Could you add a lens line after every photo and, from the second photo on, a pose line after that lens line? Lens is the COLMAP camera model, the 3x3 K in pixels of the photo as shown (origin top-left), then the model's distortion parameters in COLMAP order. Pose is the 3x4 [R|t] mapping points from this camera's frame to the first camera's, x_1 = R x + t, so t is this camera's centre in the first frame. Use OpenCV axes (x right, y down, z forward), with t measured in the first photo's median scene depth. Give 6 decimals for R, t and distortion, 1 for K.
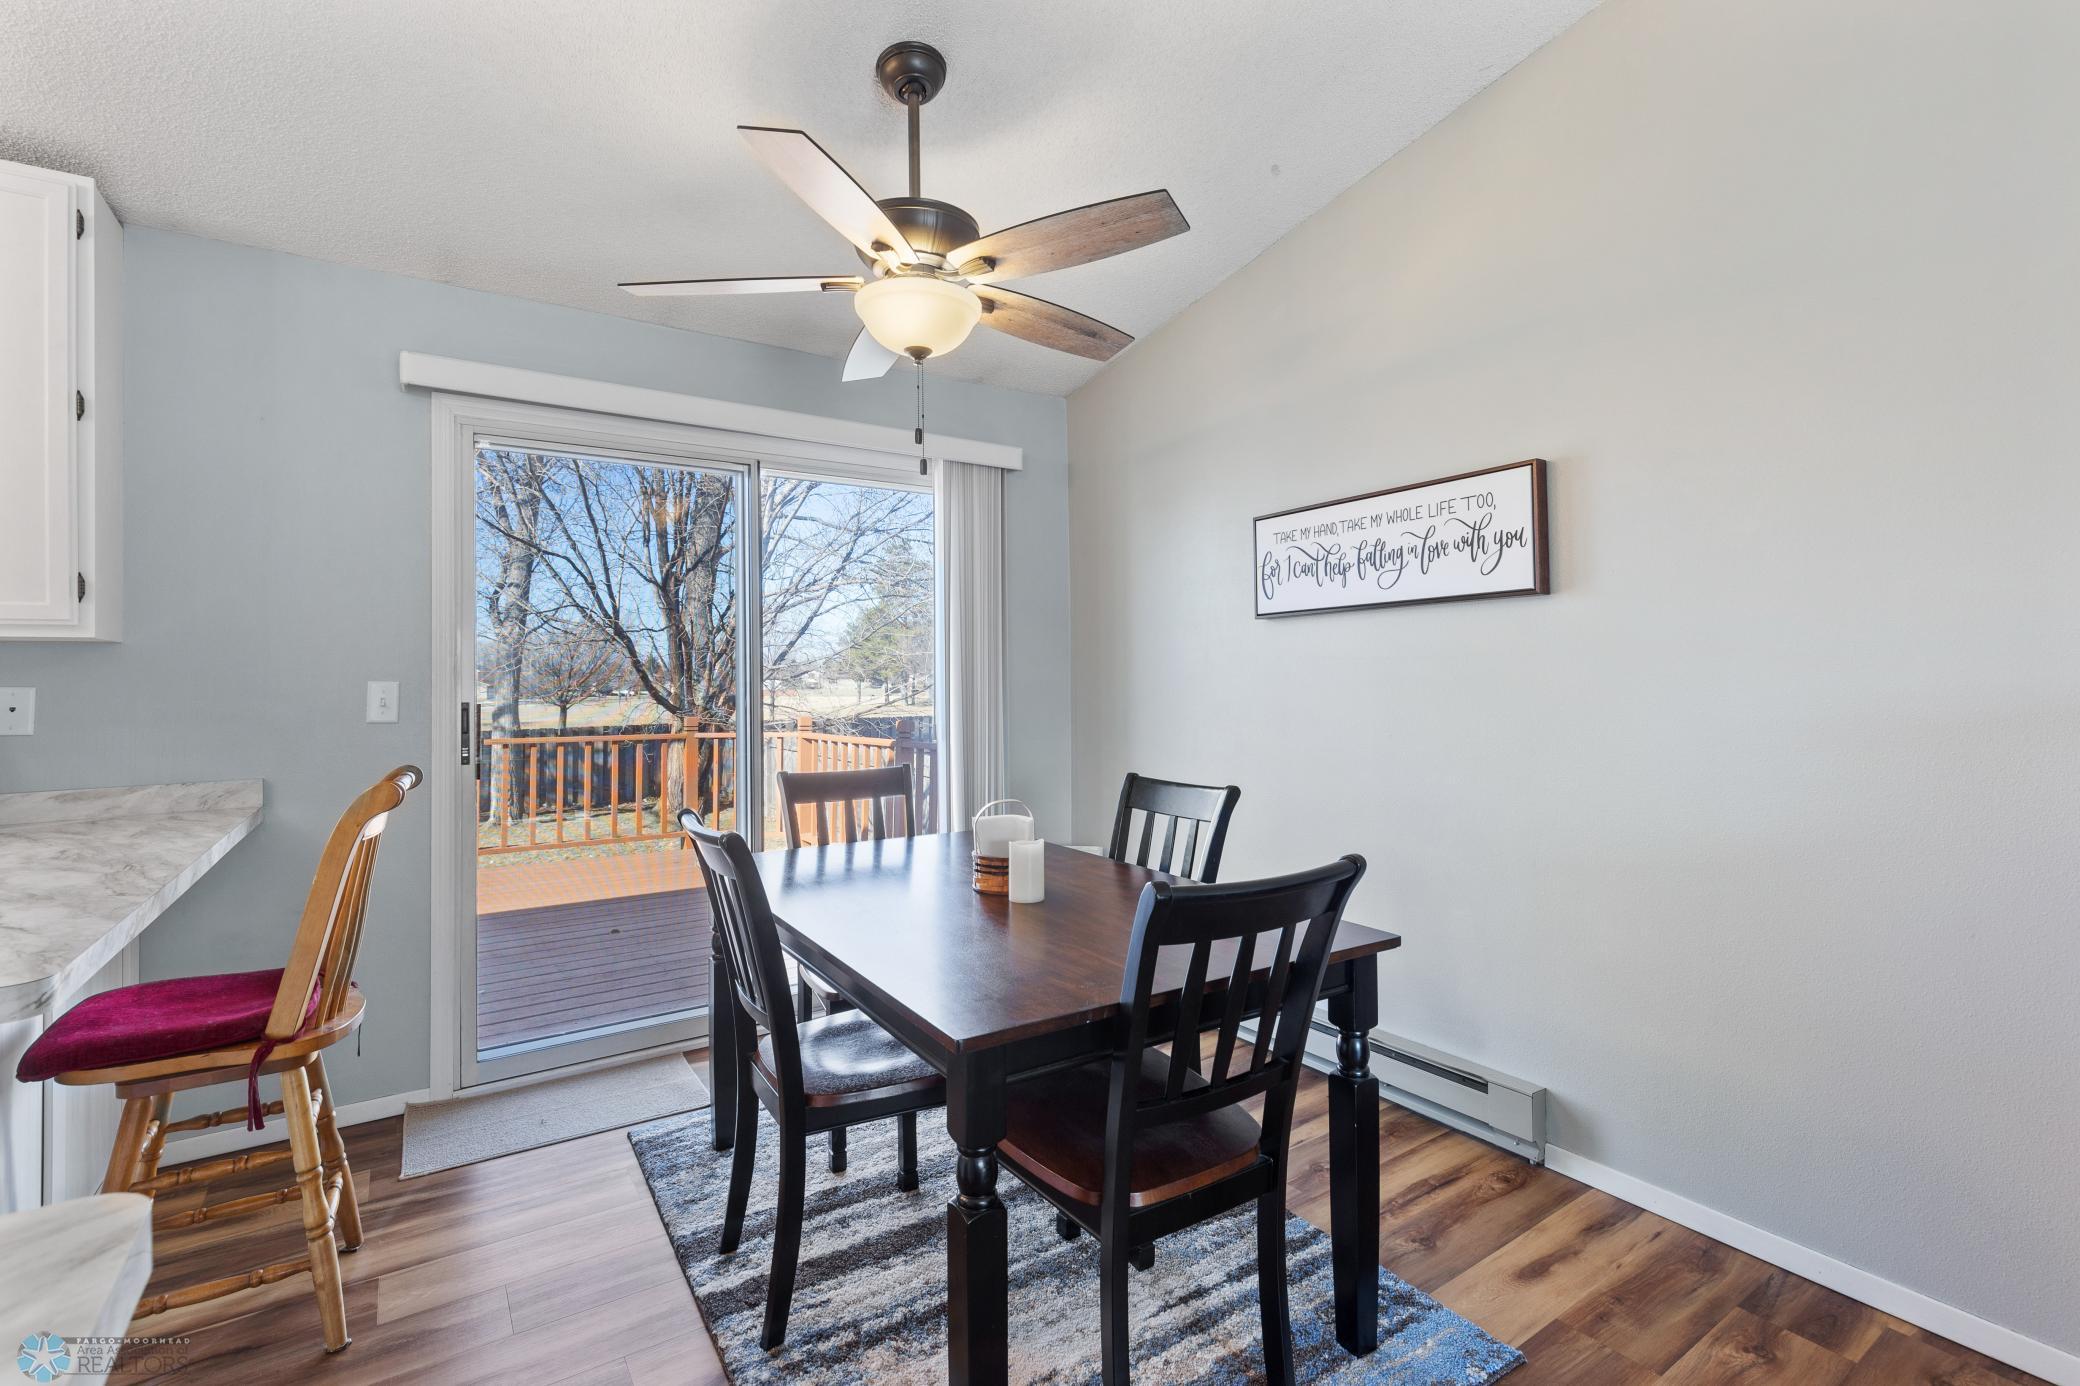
lens RADIAL K [[948.5, 0, 1030.0], [0, 948.5, 663.7], [0, 0, 1]] dist [-0.000824, 0.000124]
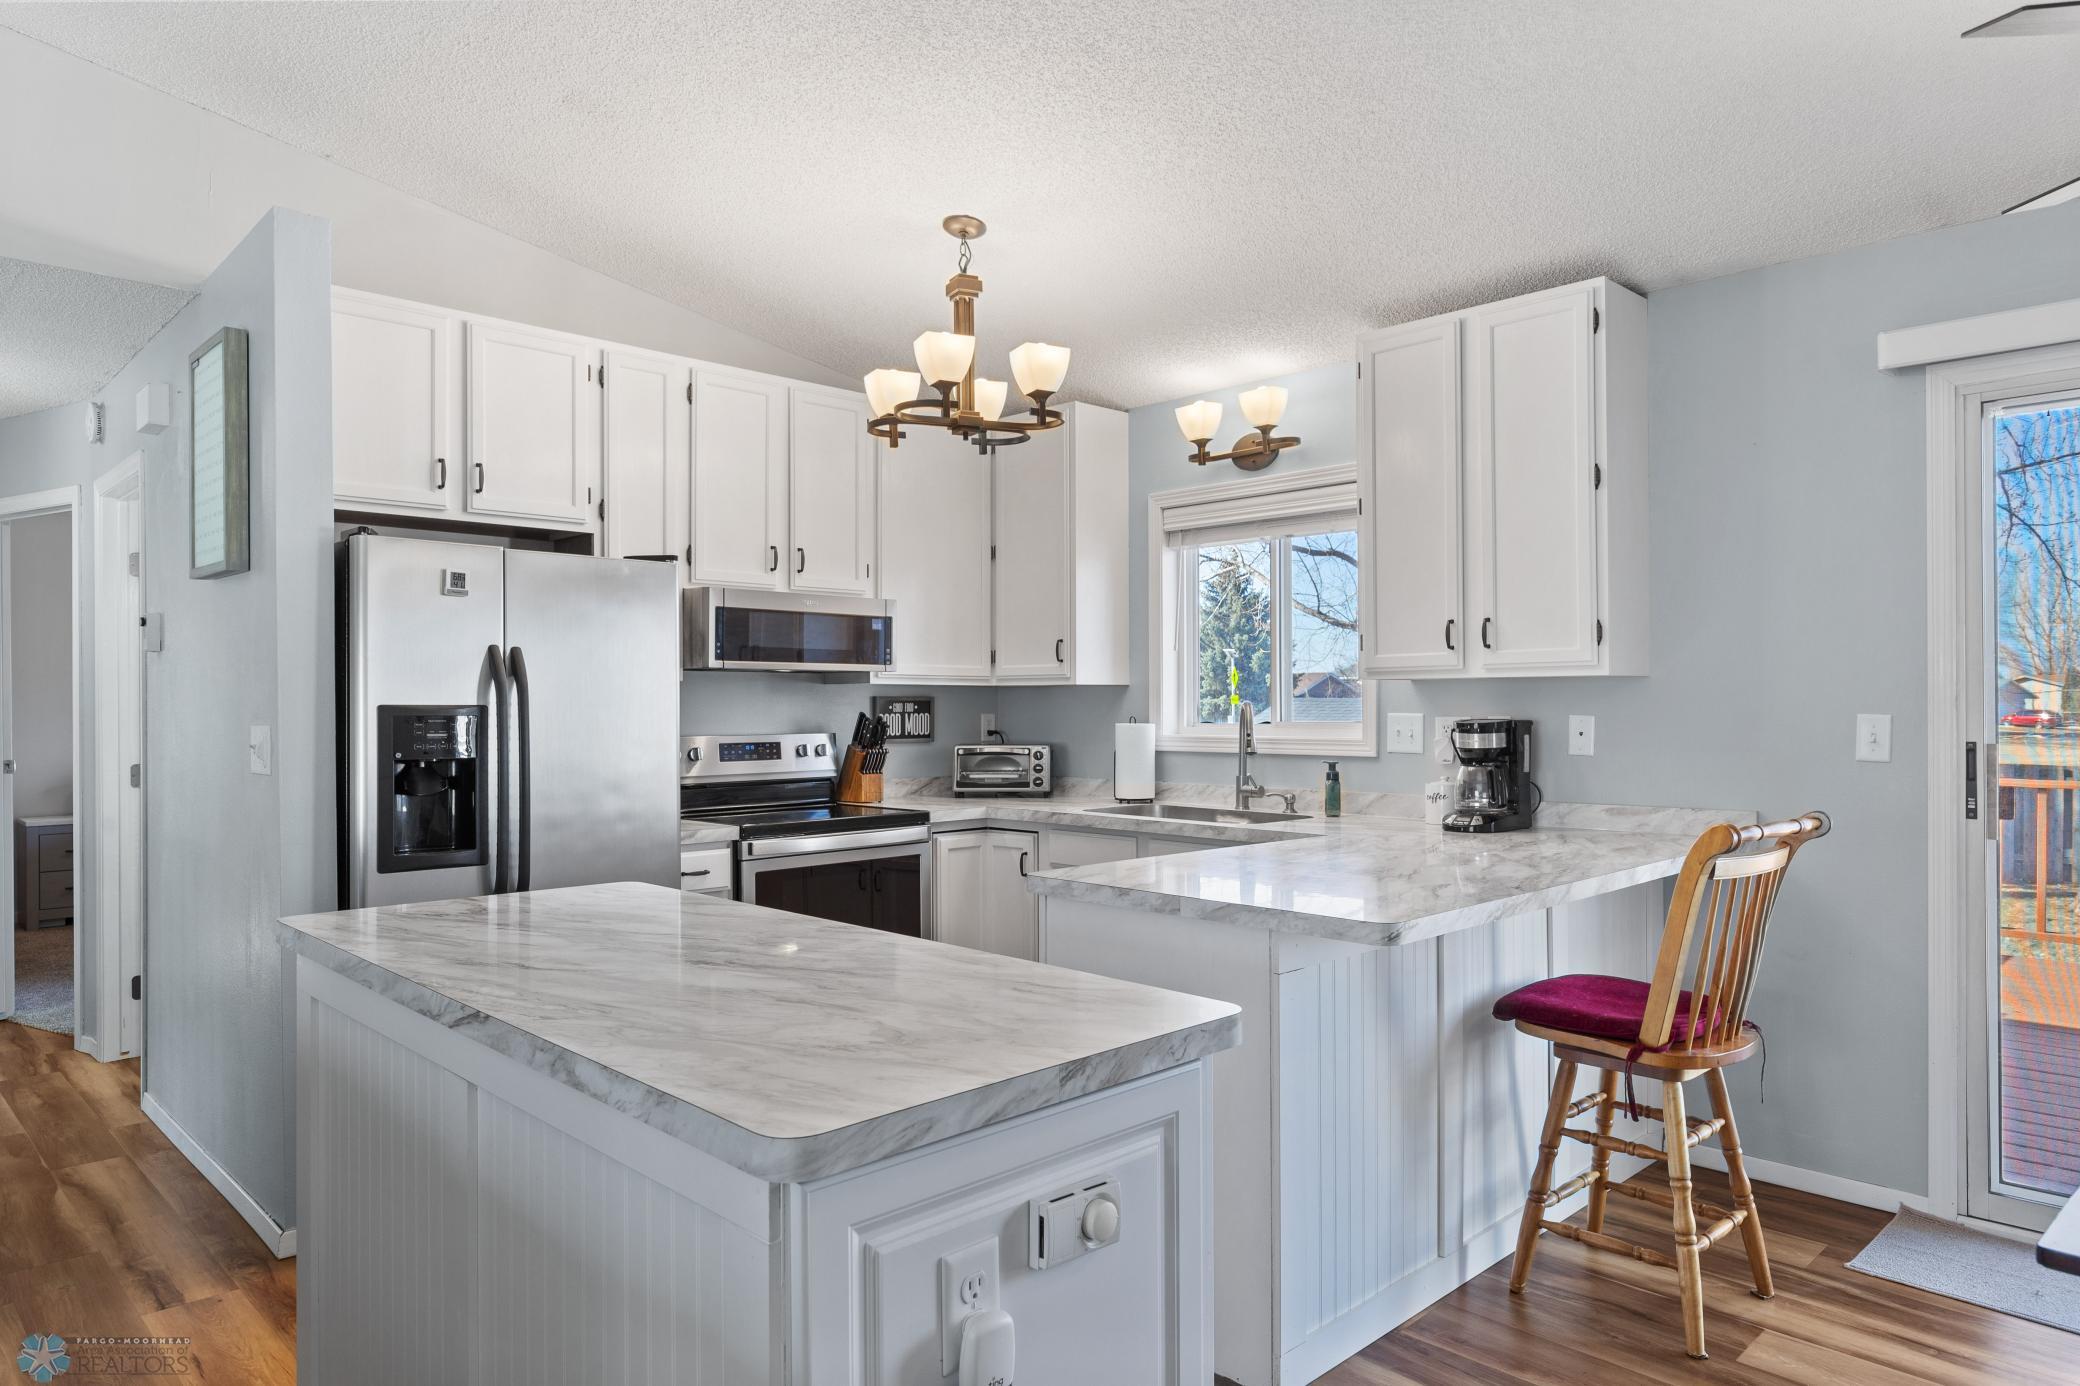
lens RADIAL K [[1328.3, 0, 1038.9], [0, 1328.3, 690.6], [0, 0, 1]] dist [-0.000798, 0.000877]
pose [[0.184165, 0.008343, -0.982860, 0.441660], [0.019887, 0.999728, 0.012212, -0.039283], [0.982694, -0.021795, 0.183949, 0.017582]]
